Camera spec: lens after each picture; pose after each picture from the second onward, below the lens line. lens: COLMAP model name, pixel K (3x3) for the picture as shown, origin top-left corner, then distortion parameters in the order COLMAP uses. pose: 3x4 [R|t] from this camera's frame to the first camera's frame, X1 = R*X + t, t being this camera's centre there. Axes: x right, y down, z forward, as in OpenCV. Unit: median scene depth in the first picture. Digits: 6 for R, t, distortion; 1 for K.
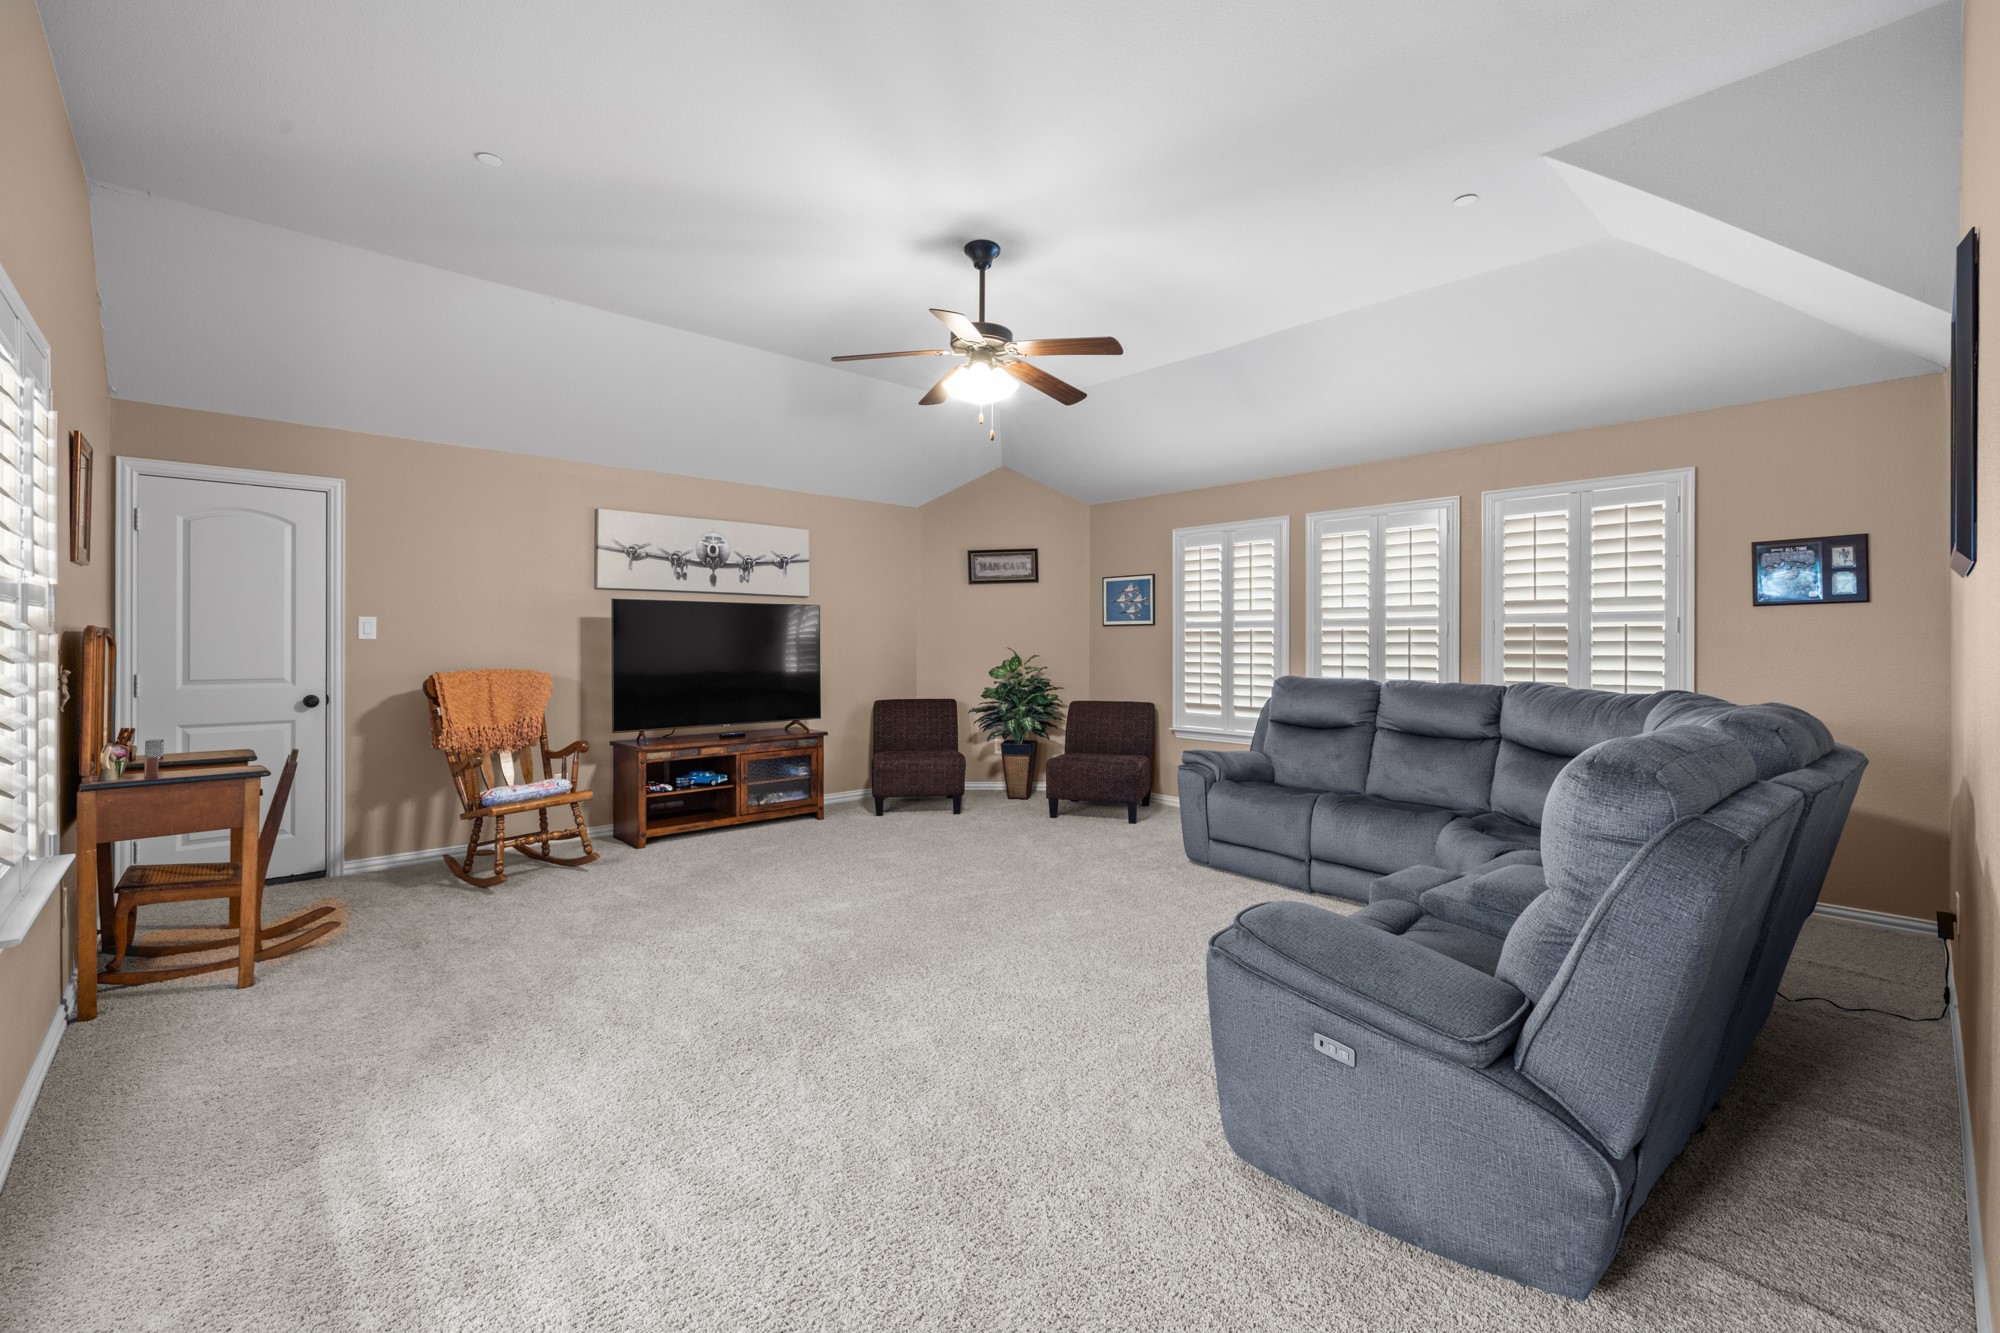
lens RADIAL K [[852.7, 0, 993.4], [0, 852.7, 660.7], [0, 0, 1]] dist [0.007986, 0.000728]
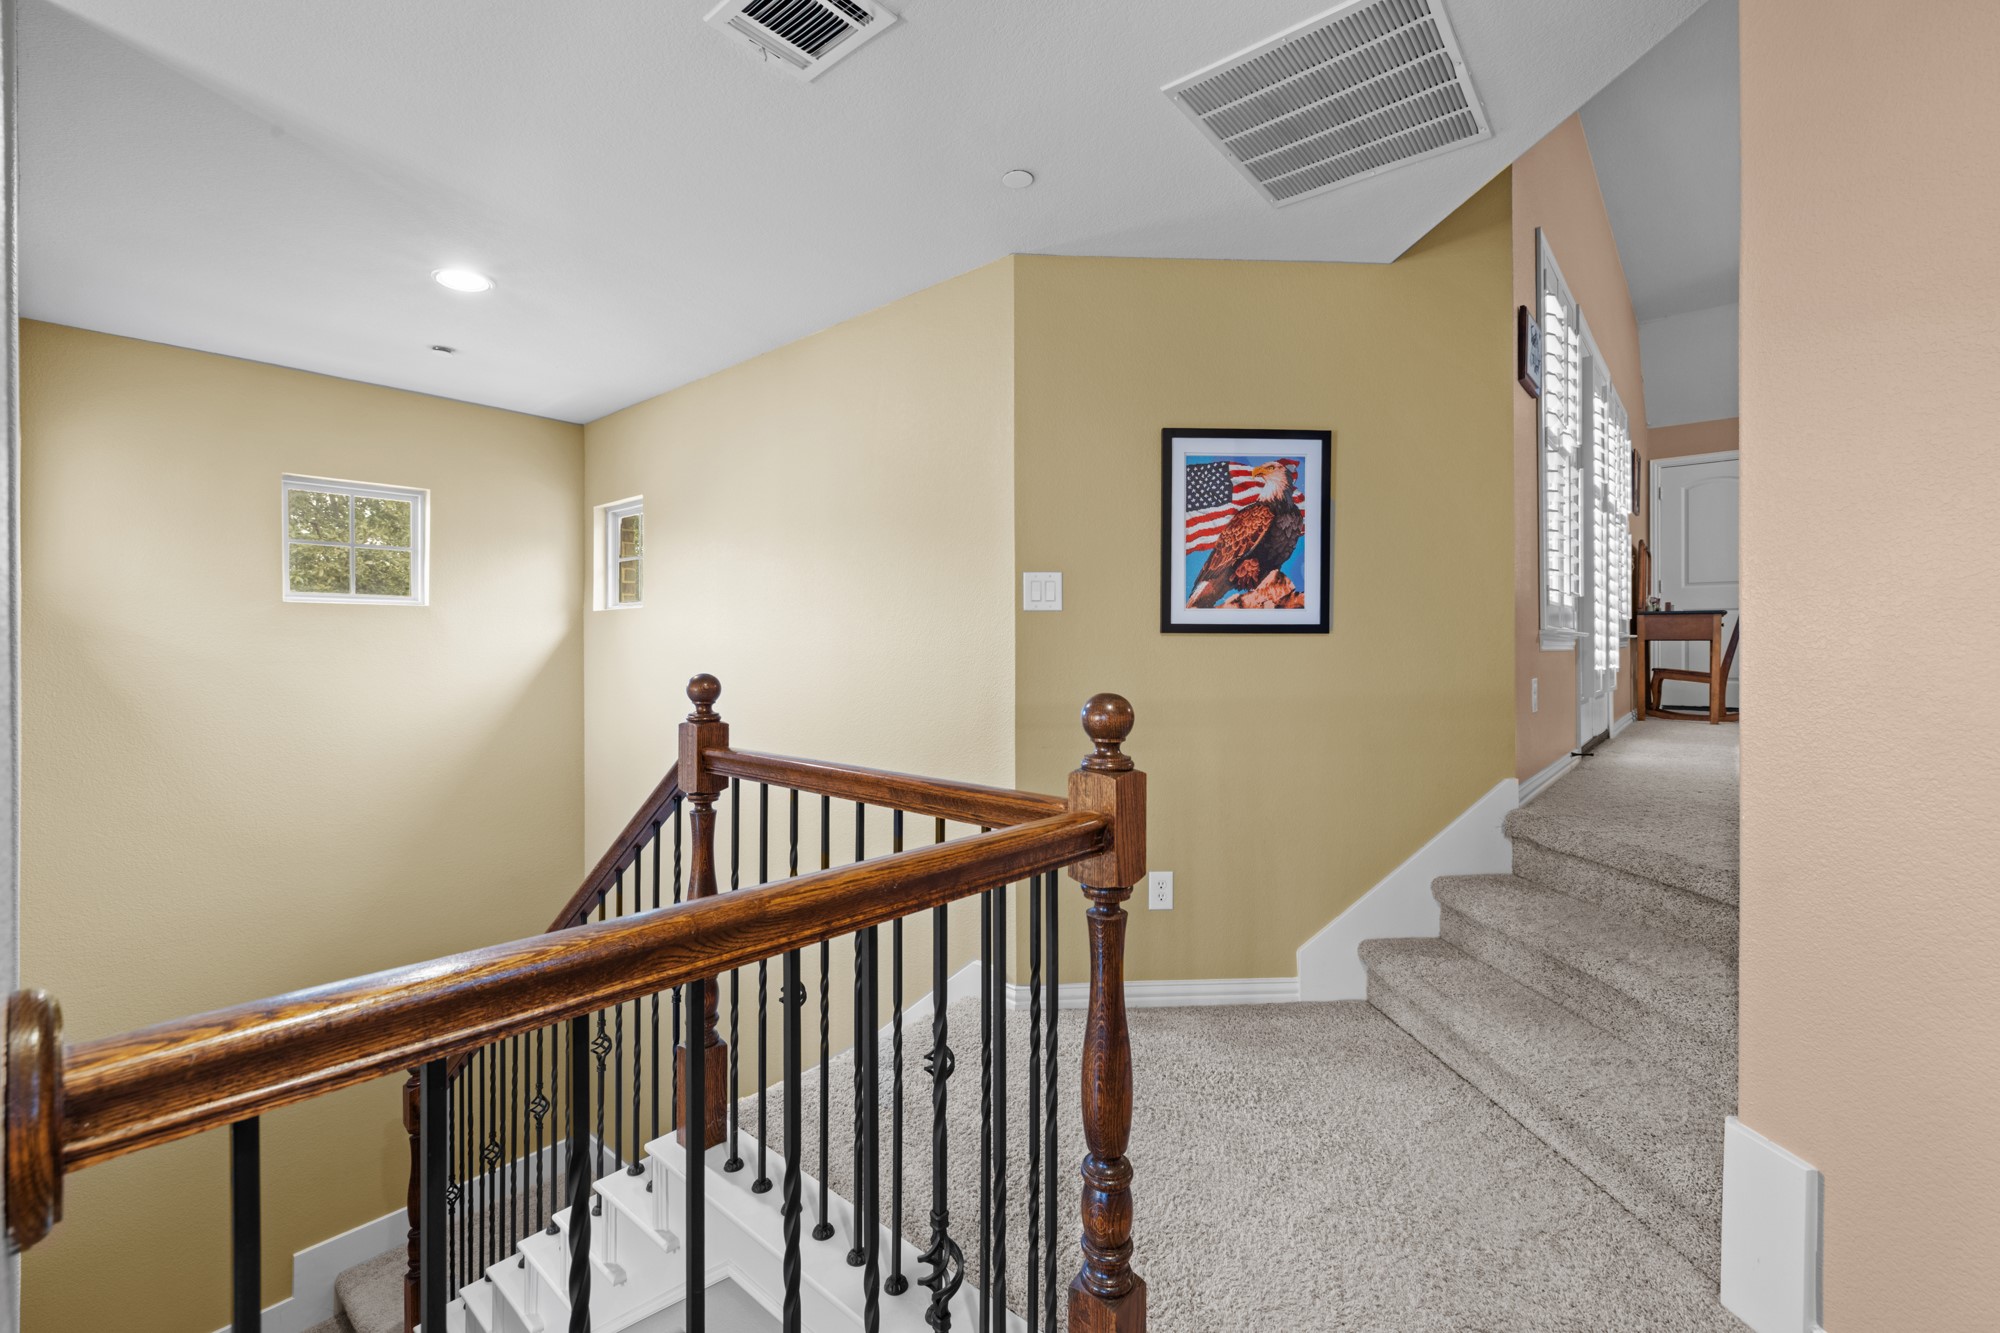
lens RADIAL K [[852.7, 0, 993.6], [0, 852.7, 656.3], [0, 0, 1]] dist [0.007986, 0.000728]
pose [[0.129655, -0.001762, -0.991558, 0.785277], [0.001913, 0.999997, -0.001527, 0.235478], [0.991557, -0.001698, 0.129658, -0.804289]]
